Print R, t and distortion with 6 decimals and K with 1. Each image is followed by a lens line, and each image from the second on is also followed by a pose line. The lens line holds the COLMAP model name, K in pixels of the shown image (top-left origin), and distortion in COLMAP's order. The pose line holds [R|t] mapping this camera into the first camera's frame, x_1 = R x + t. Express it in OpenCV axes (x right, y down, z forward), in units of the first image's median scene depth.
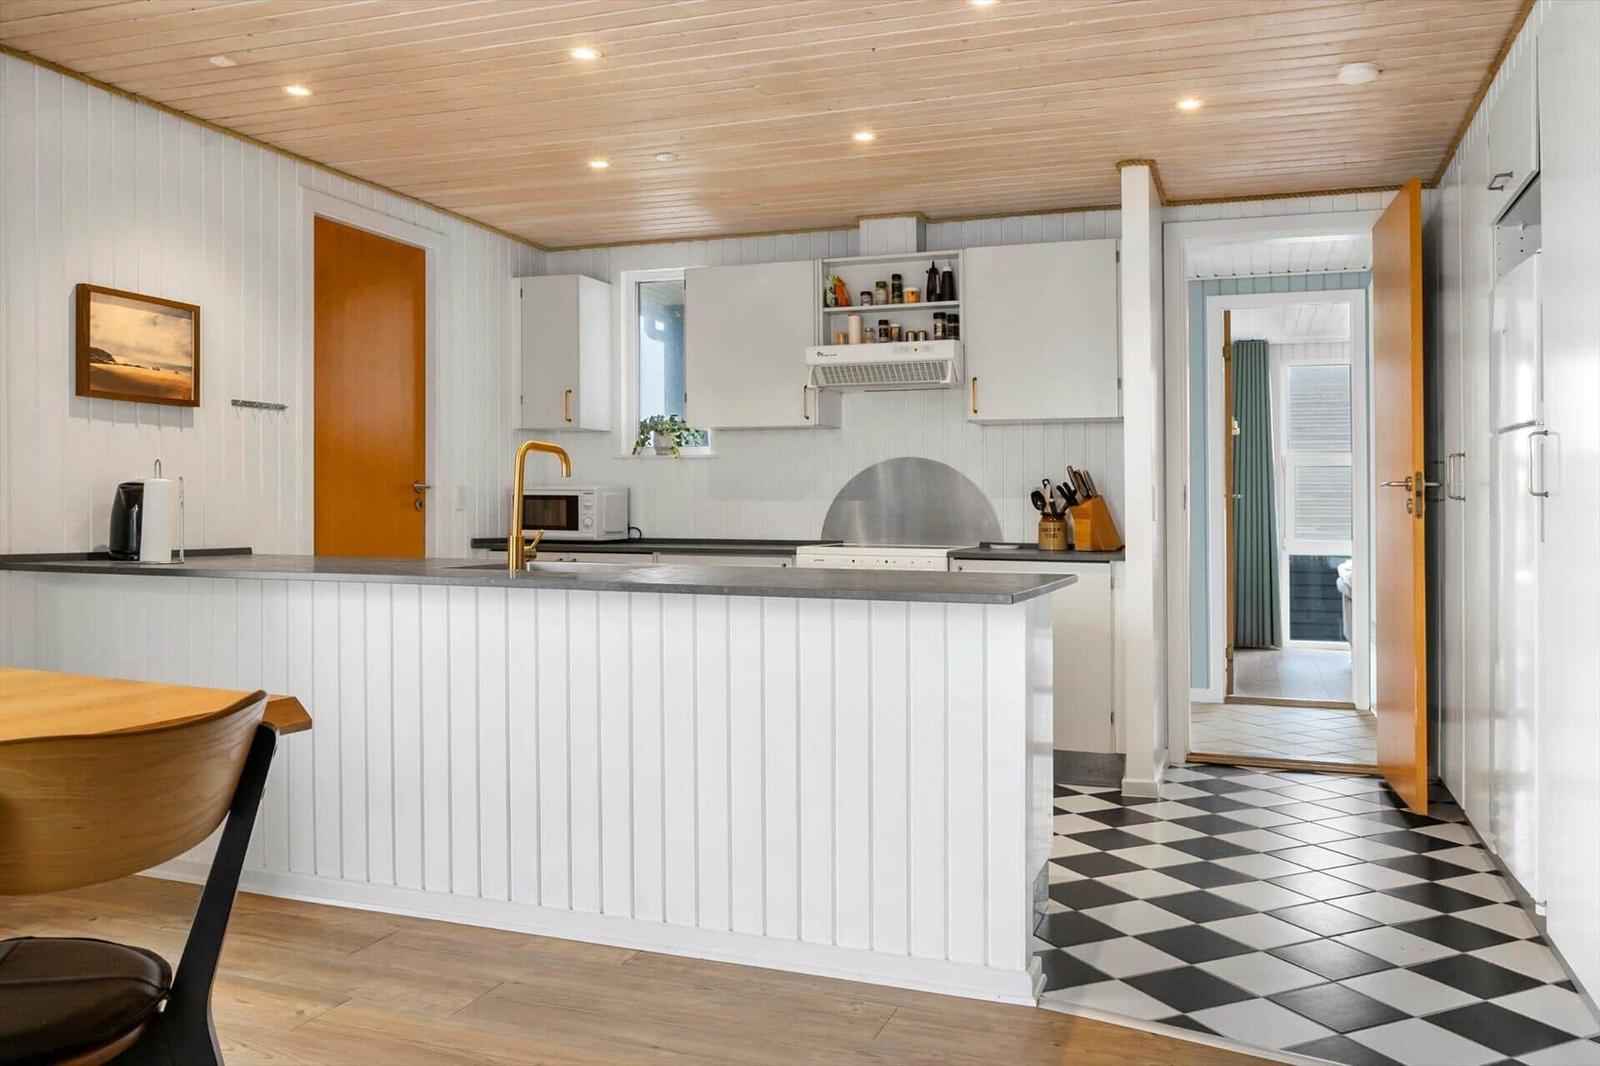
lens RADIAL K [[1281.9, 0, 844.0], [0, 1281.9, 533.1], [0, 0, 1]] dist [-0.043167, 0.025513]
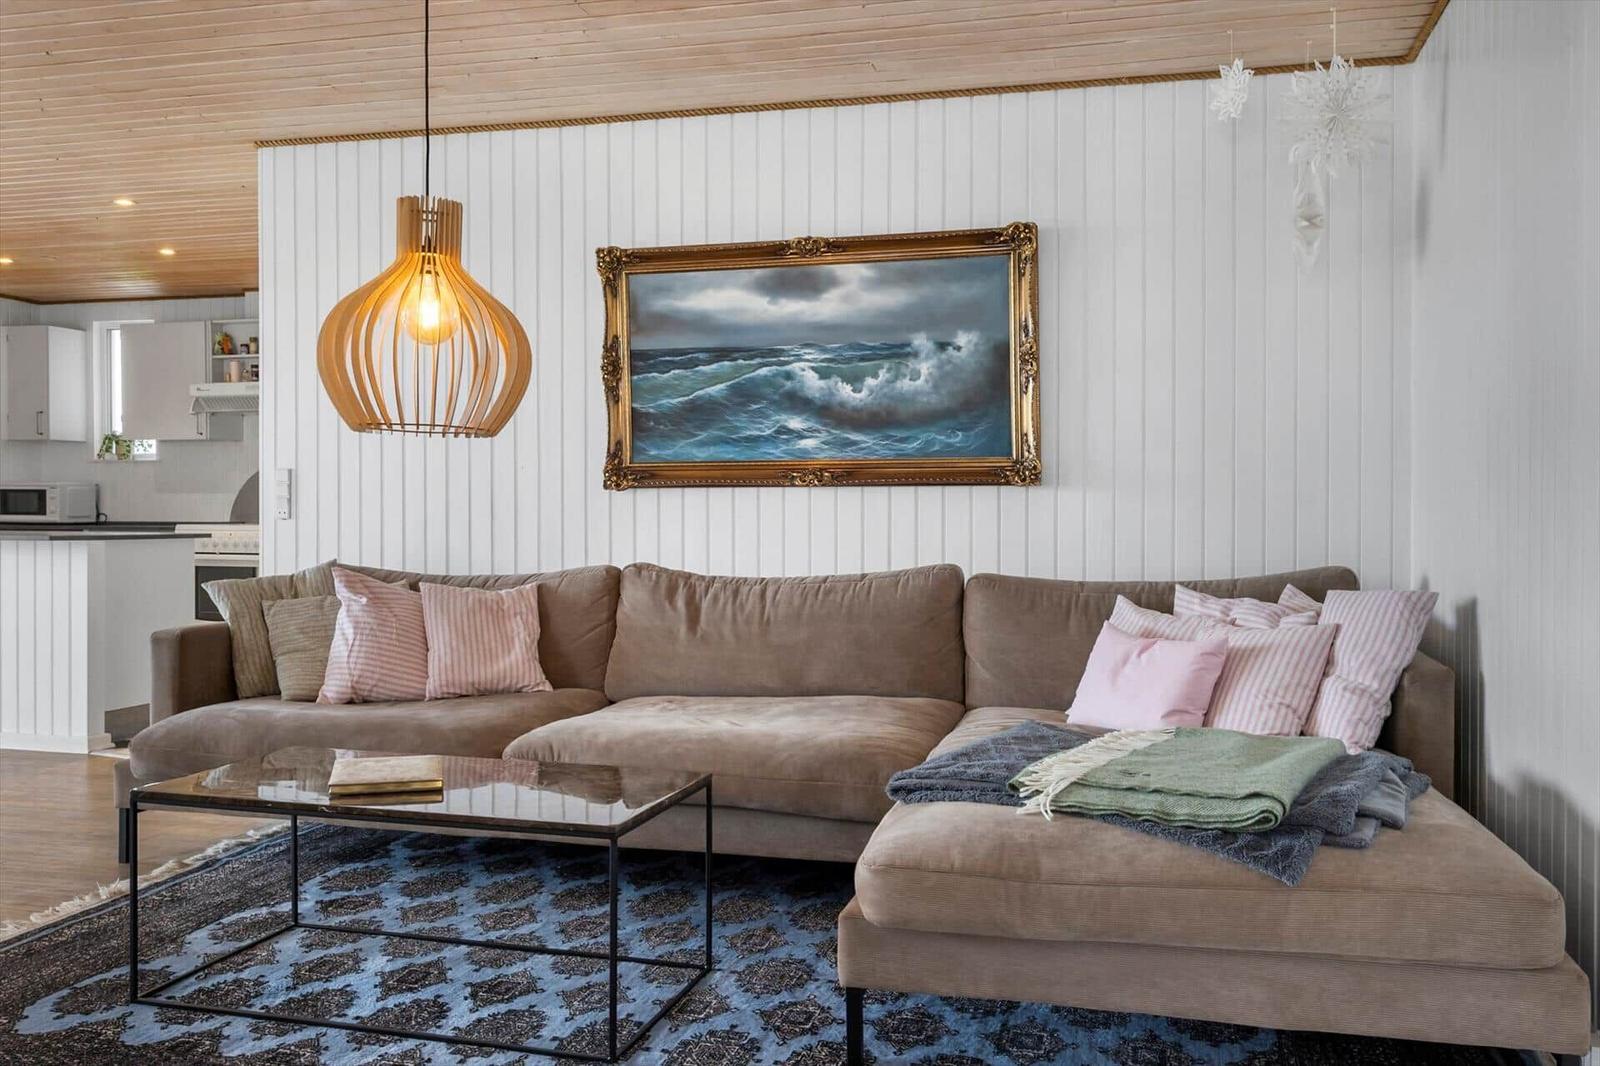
lens RADIAL K [[1339.1, 0, 787.2], [0, 1339.1, 535.2], [0, 0, 1]] dist [-0.001746, -0.004359]
pose [[0.998491, 0.004254, 0.054758, 0.635885], [-0.004416, 0.999986, 0.002832, 0.014923], [-0.054745, -0.003070, 0.998496, -0.583617]]
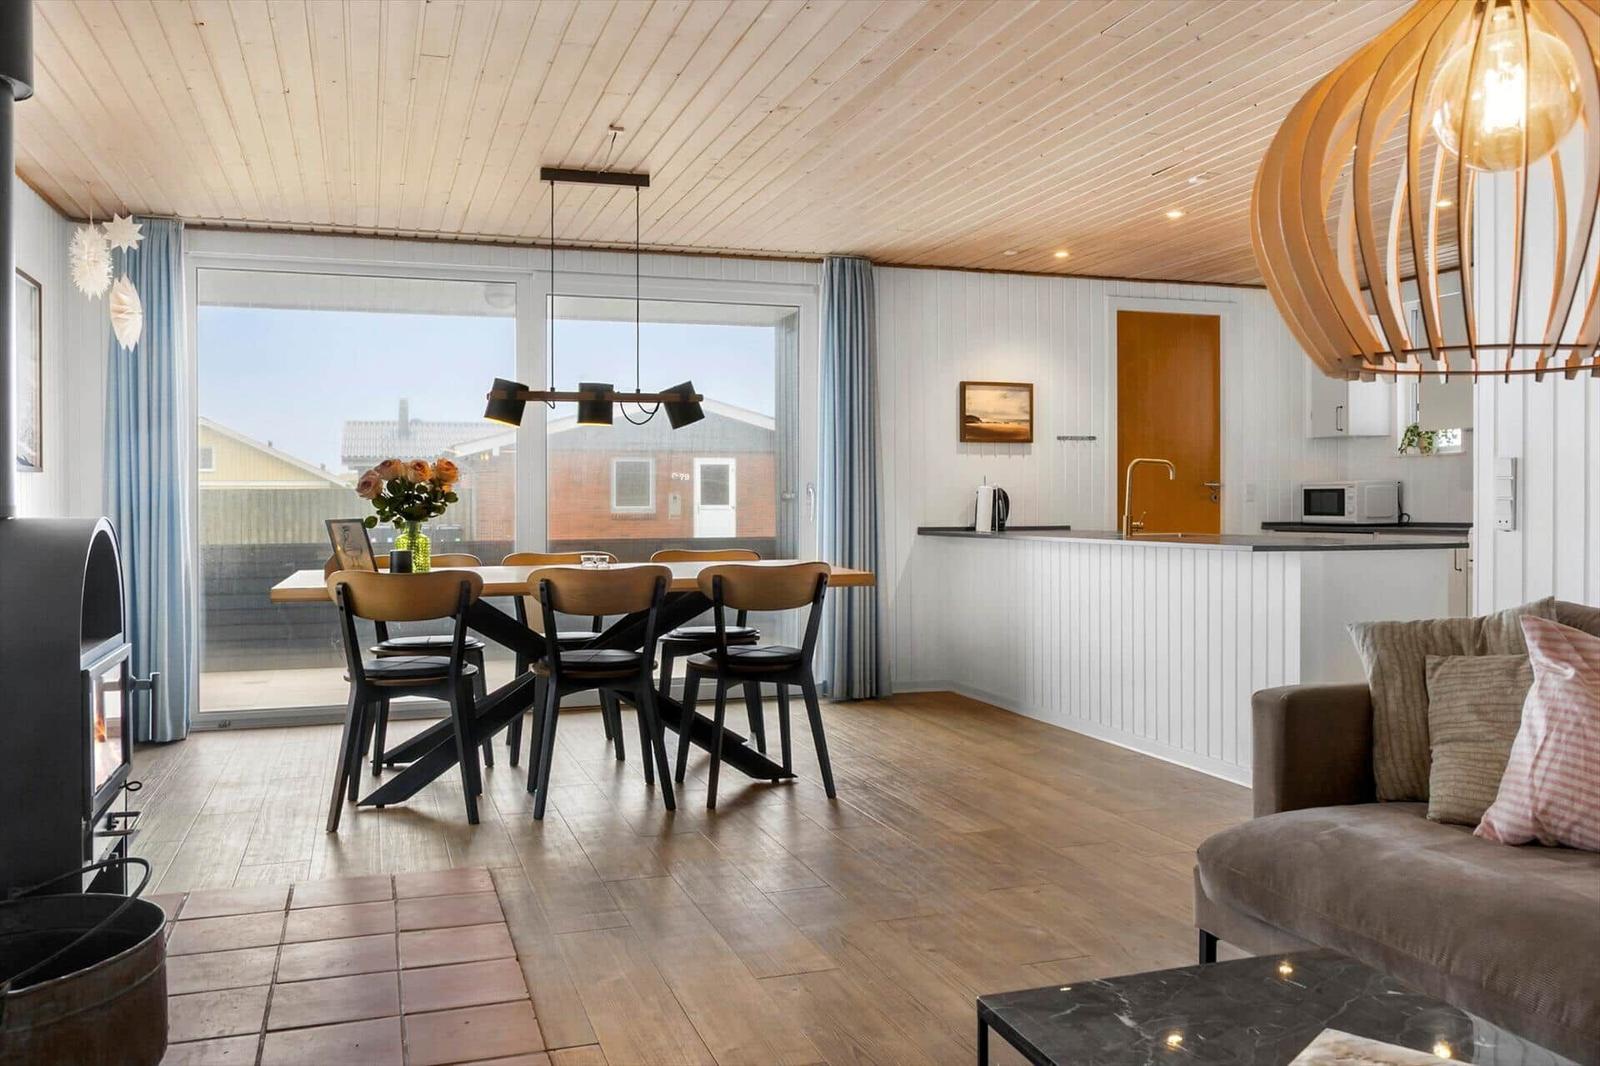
lens RADIAL K [[1281.9, 0, 789.1], [0, 1281.9, 544.0], [0, 0, 1]] dist [-0.043167, 0.025513]
pose [[0.590564, 0.018713, -0.806774, 0.626626], [-0.003627, 0.999783, 0.020535, 0.002286], [0.806983, -0.009201, 0.590503, -0.254628]]
